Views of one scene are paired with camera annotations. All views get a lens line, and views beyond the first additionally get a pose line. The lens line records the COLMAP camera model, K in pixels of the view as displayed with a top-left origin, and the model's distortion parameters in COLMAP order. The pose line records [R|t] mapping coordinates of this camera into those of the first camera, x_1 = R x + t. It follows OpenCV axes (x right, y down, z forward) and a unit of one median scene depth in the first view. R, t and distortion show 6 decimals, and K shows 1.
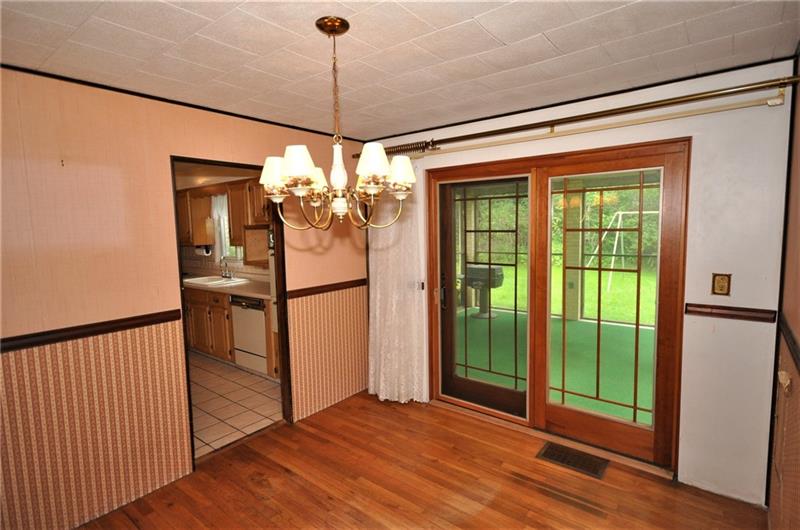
lens RADIAL K [[411.5, 0, 400.3], [0, 411.5, 264.1], [0, 0, 1]] dist [0.013012, -0.000221]
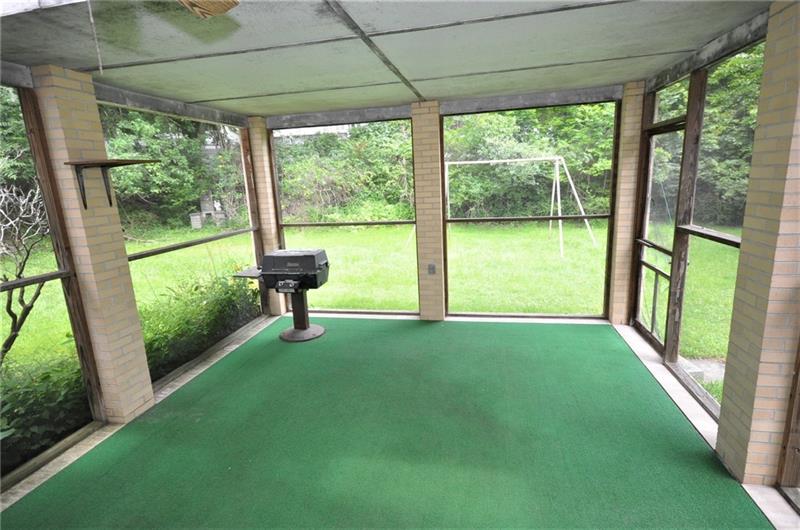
lens RADIAL K [[411.0, 0, 396.5], [0, 411.0, 265.9], [0, 0, 1]] dist [-0.001729, 0.000028]
pose [[0.893790, -0.115567, 0.433341, 0.071230], [0.070619, 0.990441, 0.118485, -0.030985], [-0.442892, -0.075299, 0.893408, 0.381070]]
